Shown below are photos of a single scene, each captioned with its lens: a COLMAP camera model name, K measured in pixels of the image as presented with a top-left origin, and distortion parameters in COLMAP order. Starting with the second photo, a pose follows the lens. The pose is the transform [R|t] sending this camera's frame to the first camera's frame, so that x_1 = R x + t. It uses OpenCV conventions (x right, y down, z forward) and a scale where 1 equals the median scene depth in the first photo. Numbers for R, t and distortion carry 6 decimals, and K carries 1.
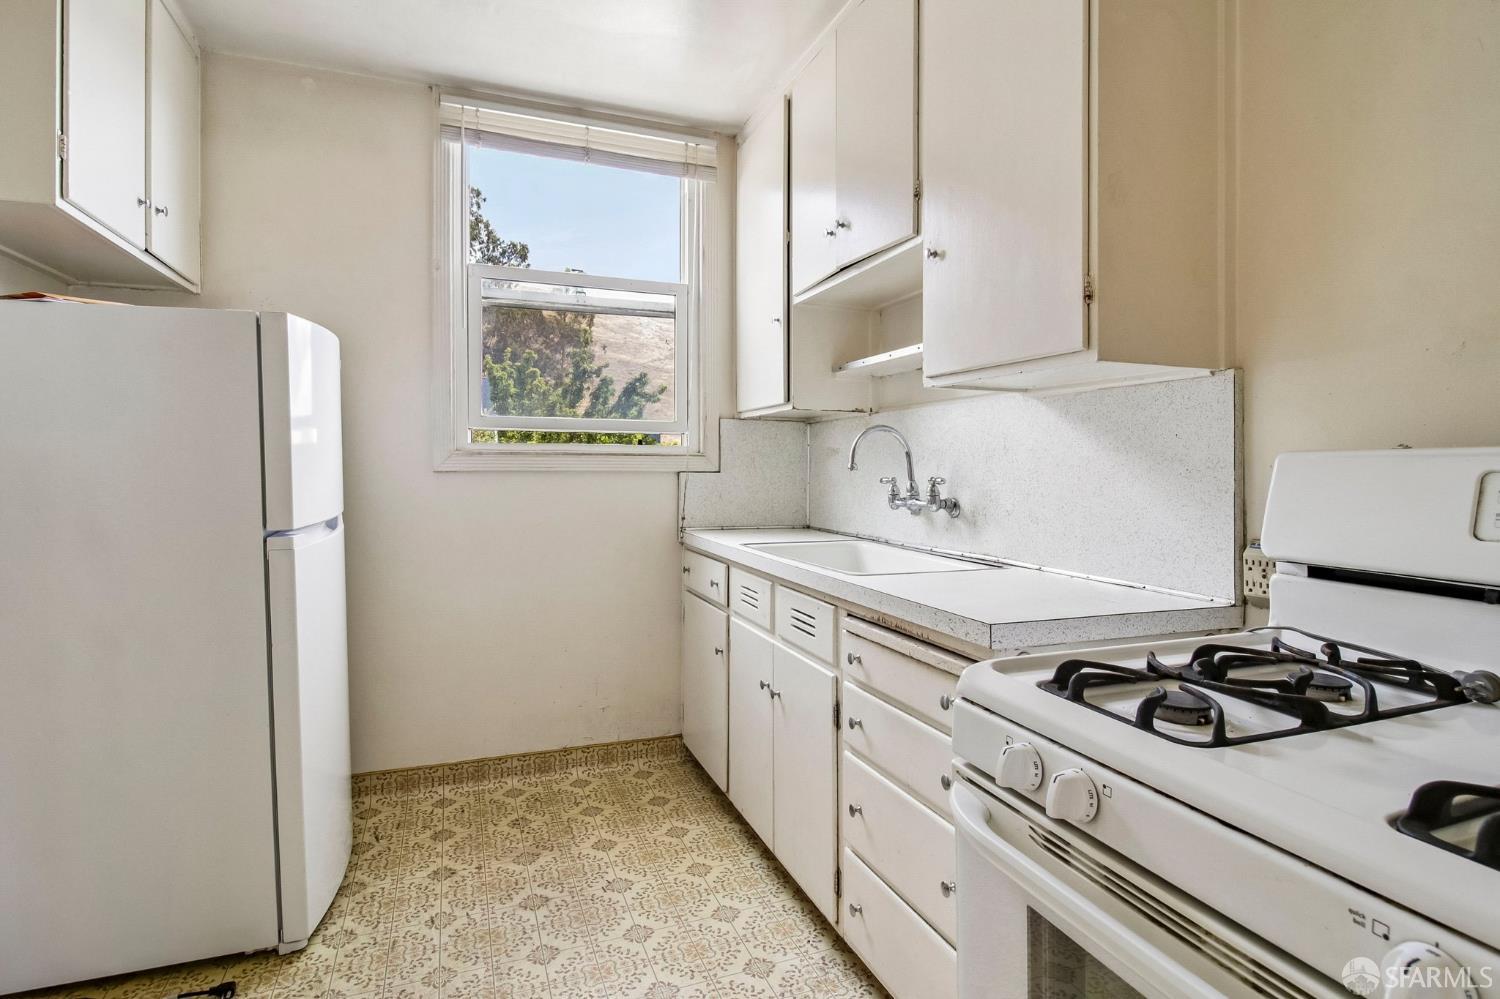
lens RADIAL K [[757.1, 0, 749.0], [0, 757.1, 462.5], [0, 0, 1]] dist [0.001216, -0.000533]
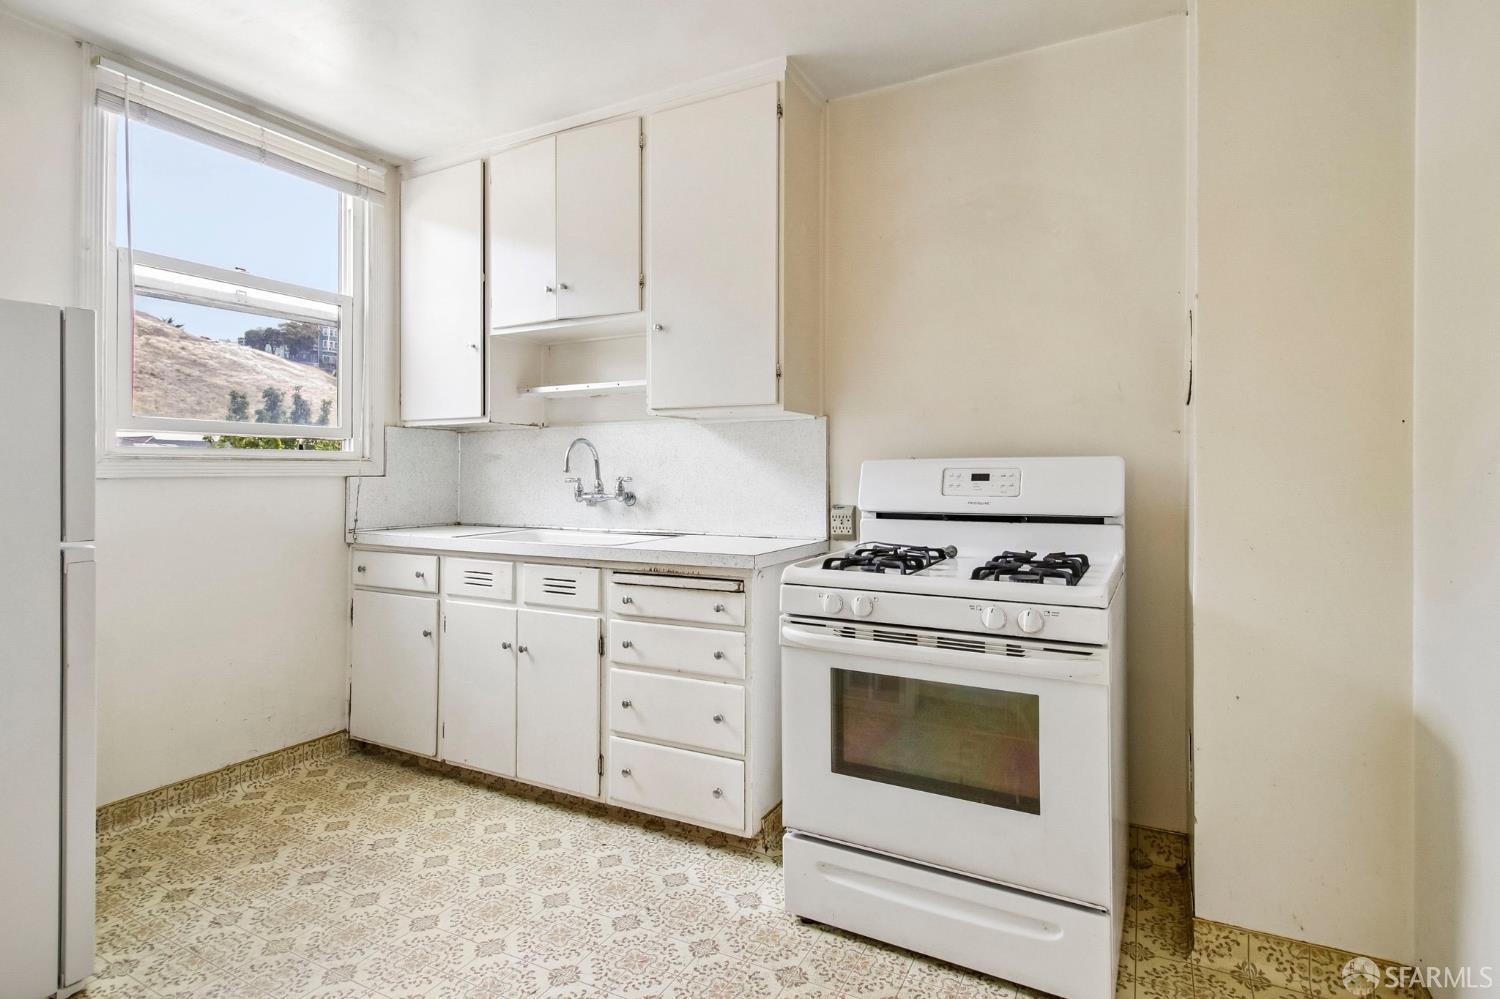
lens RADIAL K [[744.1, 0, 750.7], [0, 744.1, 463.7], [0, 0, 1]] dist [-0.003425, -0.014196]
pose [[0.751892, -0.000600, 0.659286, -0.413722], [0.003663, 0.999988, -0.003268, 0.000500], [-0.659276, 0.004872, 0.751885, -0.159376]]
